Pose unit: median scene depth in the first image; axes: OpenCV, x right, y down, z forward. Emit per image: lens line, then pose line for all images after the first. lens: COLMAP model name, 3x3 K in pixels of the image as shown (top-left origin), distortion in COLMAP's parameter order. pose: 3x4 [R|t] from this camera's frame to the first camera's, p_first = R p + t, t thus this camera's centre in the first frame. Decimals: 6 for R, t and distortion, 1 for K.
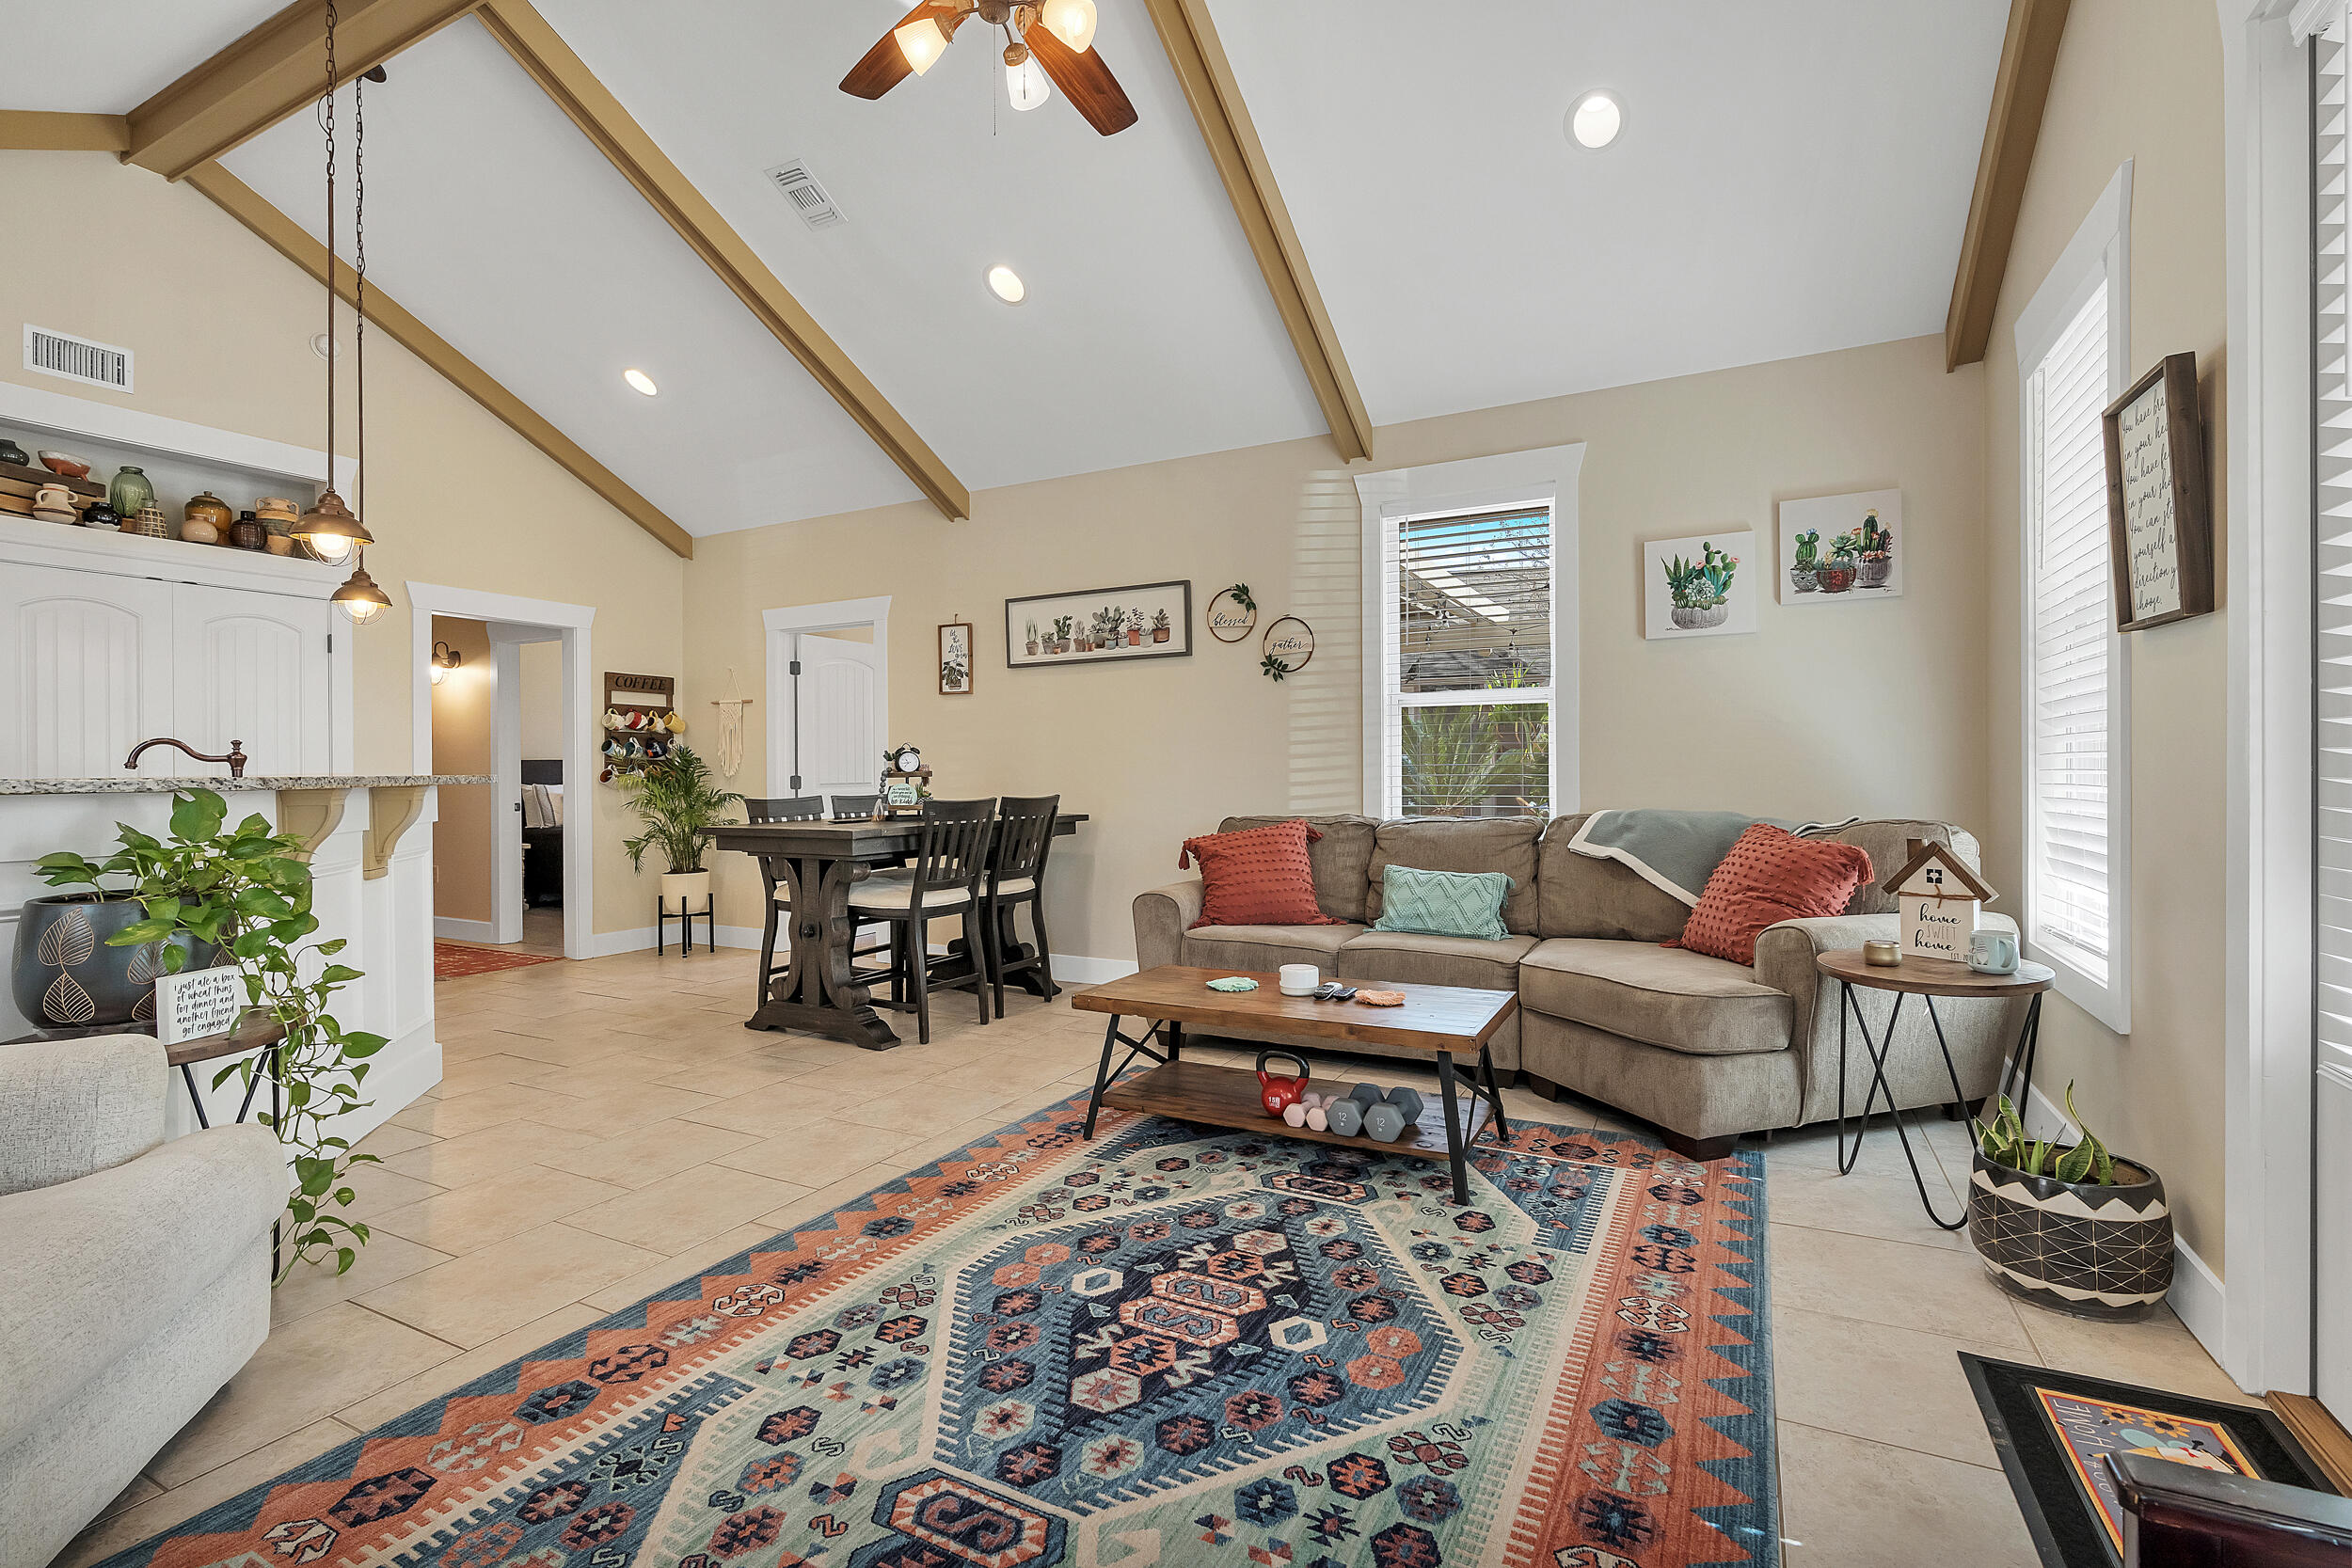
lens RADIAL K [[1072.2, 0, 1177.7], [0, 1072.2, 766.3], [0, 0, 1]] dist [-0.006143, 0.001291]
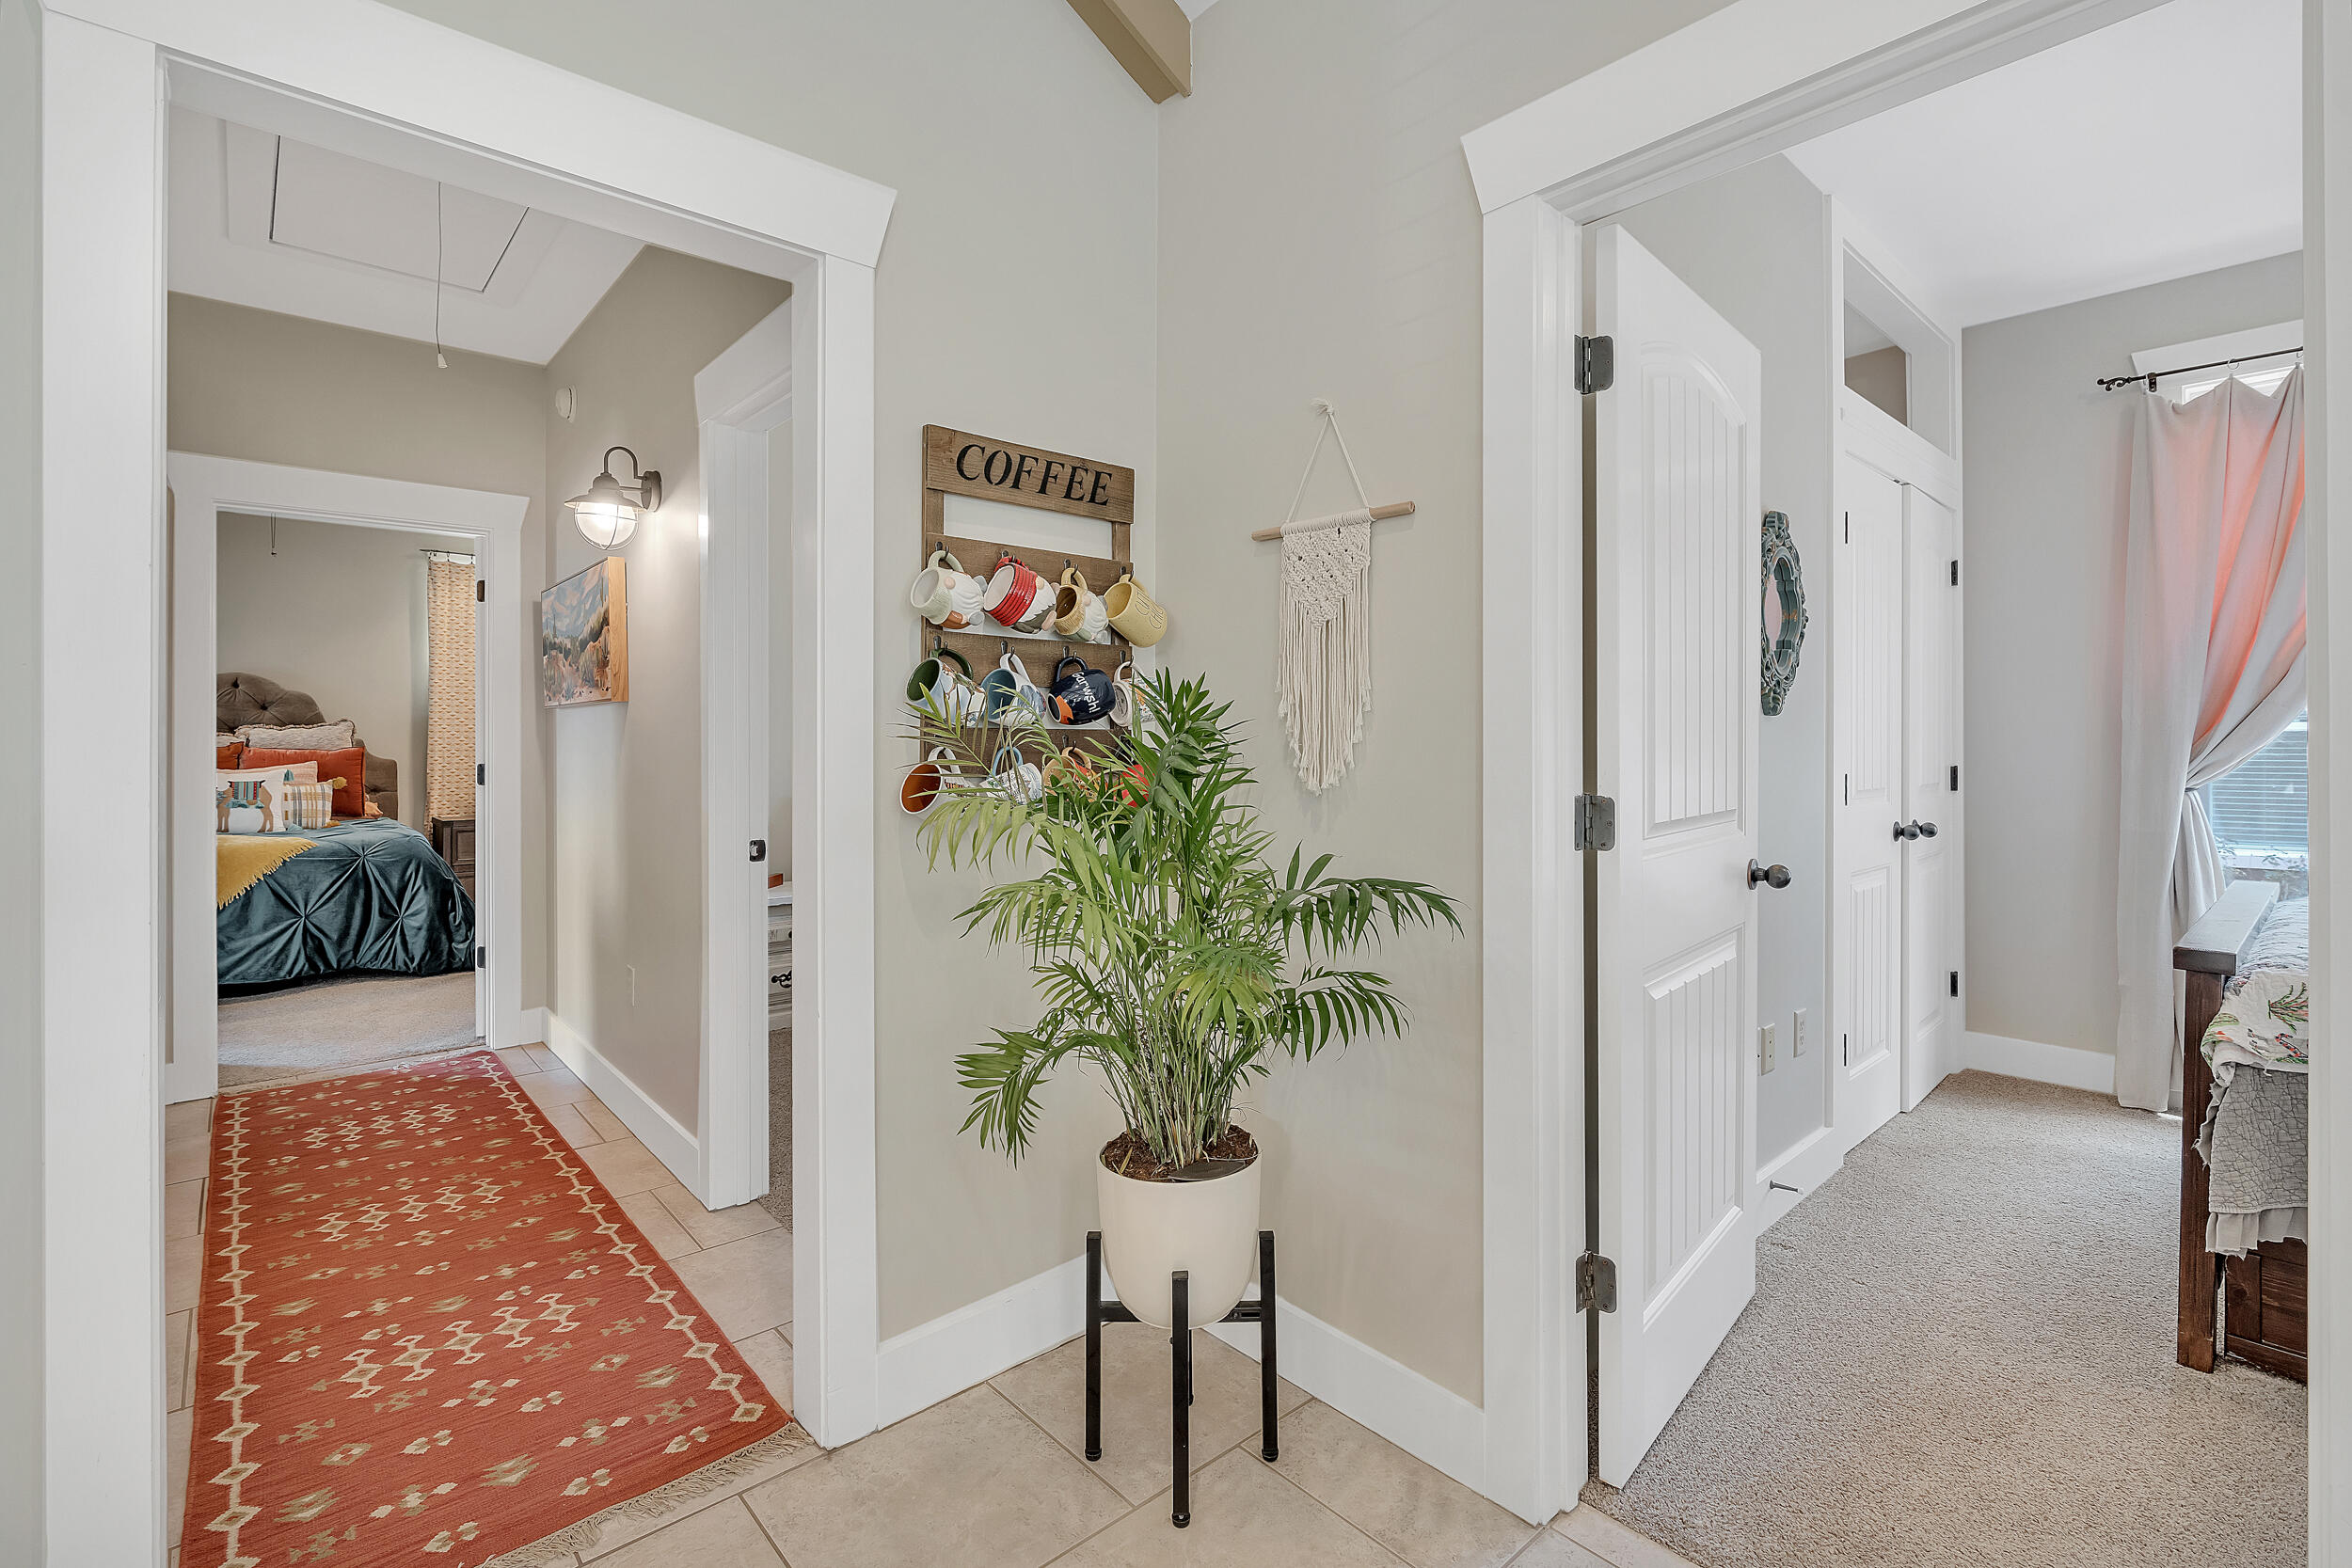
lens RADIAL K [[1072.2, 0, 1173.7], [0, 1072.2, 742.4], [0, 0, 1]] dist [-0.006143, 0.001291]
pose [[0.933799, 0.009067, -0.357682, -0.442322], [-0.007442, 0.999955, 0.005919, -0.005937], [0.357720, -0.002865, 0.933825, 0.906389]]
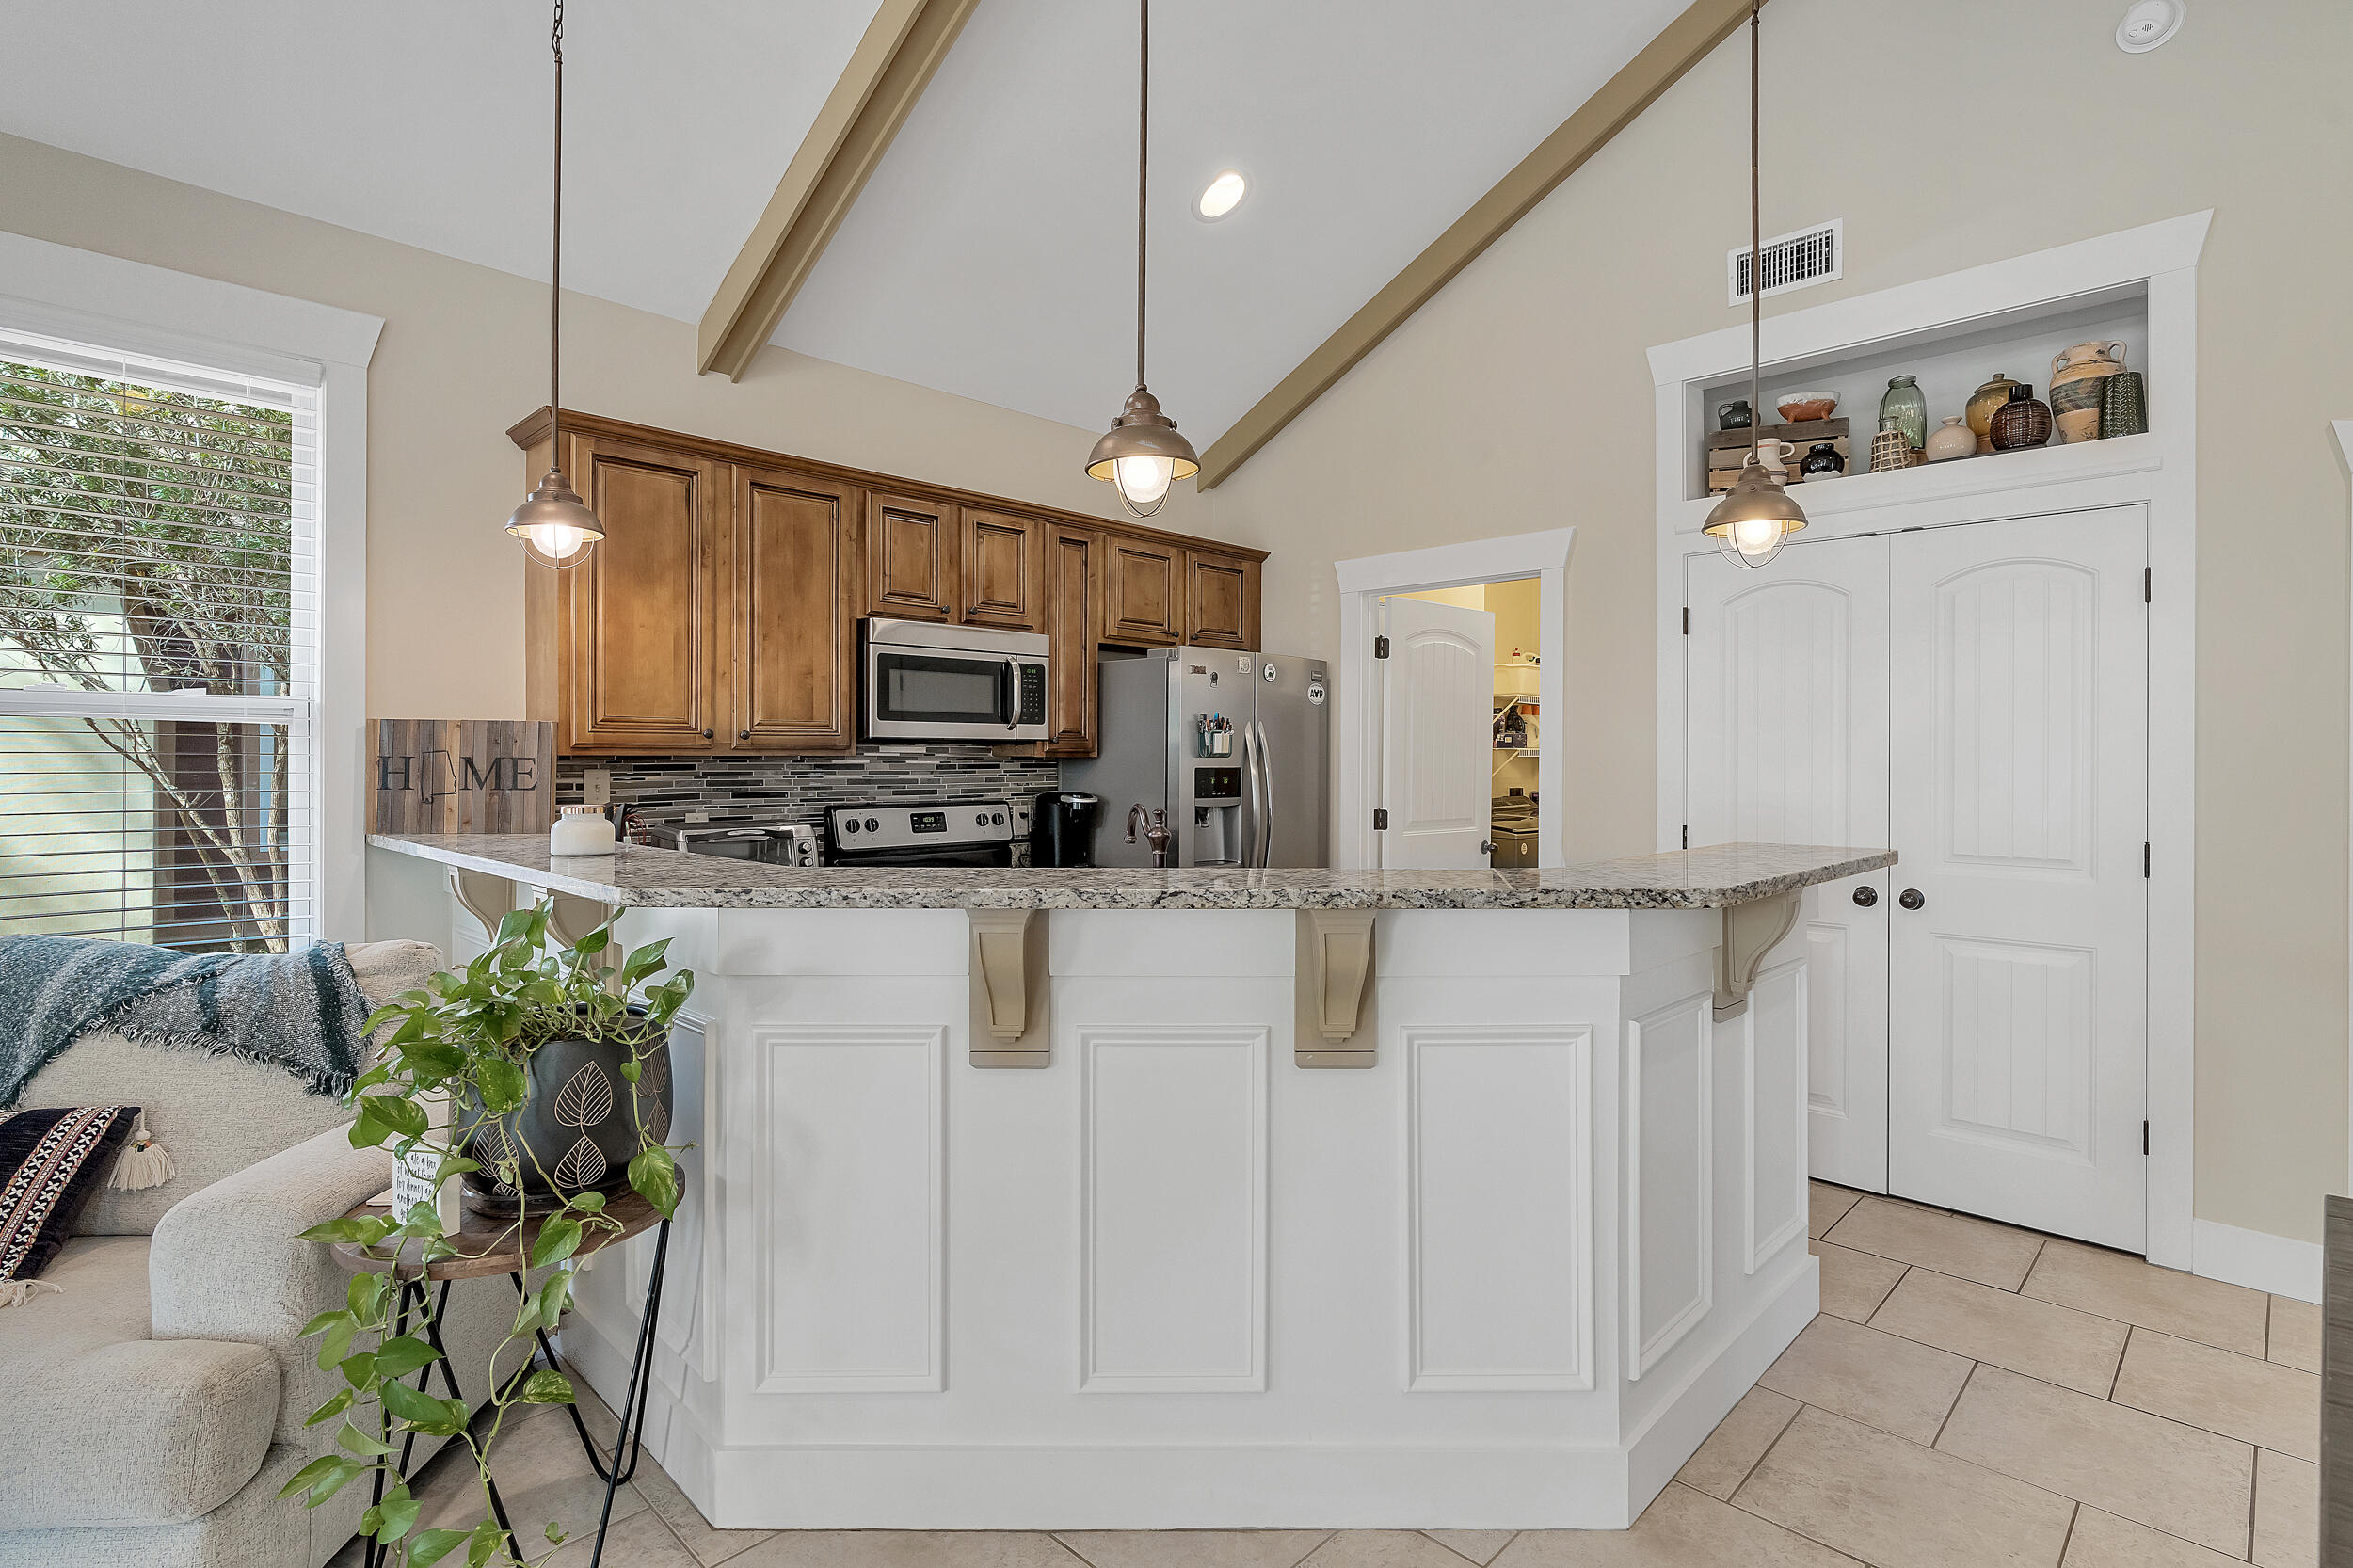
lens RADIAL K [[1153.5, 0, 1203.2], [0, 1153.5, 751.5], [0, 0, 1]] dist [-0.013737, 0.005065]
pose [[-0.287149, 0.008100, -0.957852, -0.112737], [0.003454, 0.999967, 0.007420, -0.037927], [0.957880, -0.001178, -0.287167, 0.697051]]
